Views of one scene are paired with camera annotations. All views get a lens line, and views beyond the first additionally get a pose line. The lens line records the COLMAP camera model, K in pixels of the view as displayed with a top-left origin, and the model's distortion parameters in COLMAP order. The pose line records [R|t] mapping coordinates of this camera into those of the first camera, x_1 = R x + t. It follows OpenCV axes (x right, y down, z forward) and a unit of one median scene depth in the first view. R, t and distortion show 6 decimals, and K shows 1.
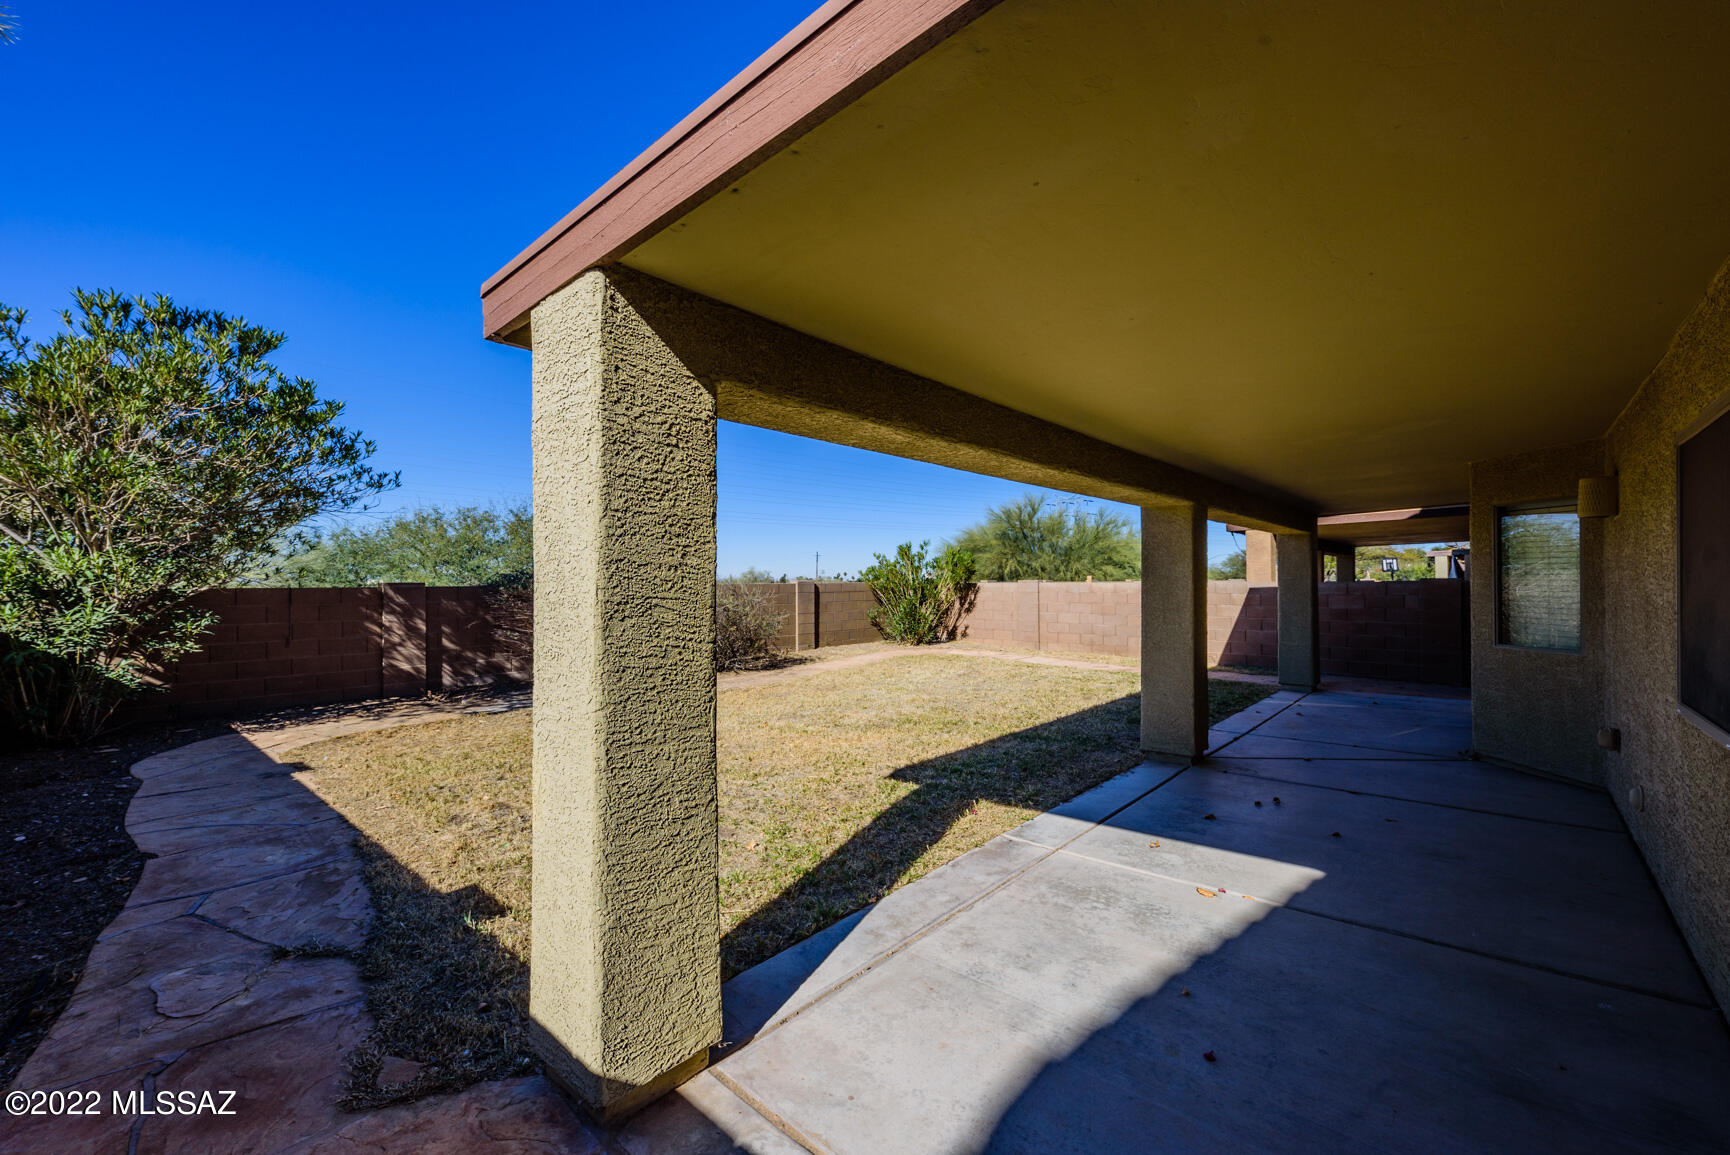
lens RADIAL K [[704.8, 0, 873.7], [0, 704.8, 574.9], [0, 0, 1]] dist [0.015161, -0.001052]
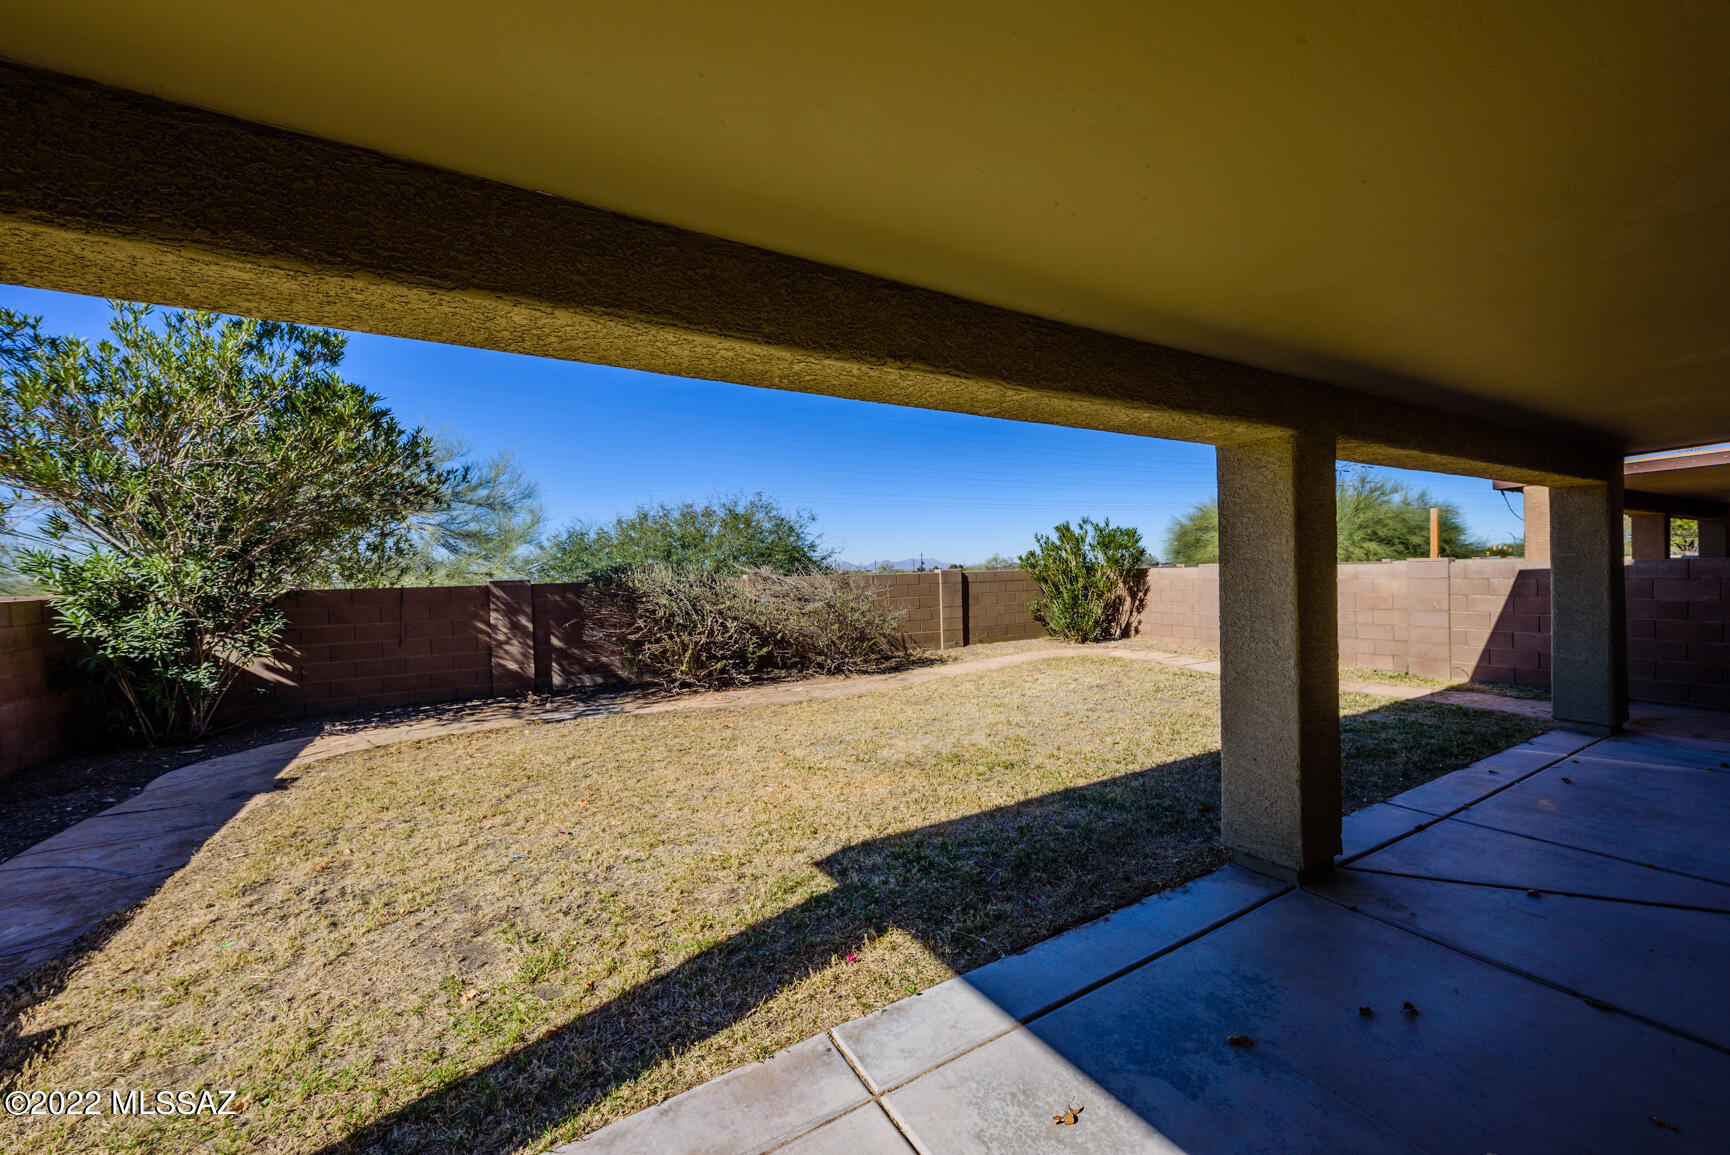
lens RADIAL K [[780.7, 0, 855.2], [0, 780.7, 576.1], [0, 0, 1]] dist [0.016041, -0.002055]
pose [[0.970139, -0.016637, -0.241977, 0.128988], [0.020828, 0.999674, 0.014774, -0.000602], [0.241652, -0.019373, 0.970170, 0.146711]]
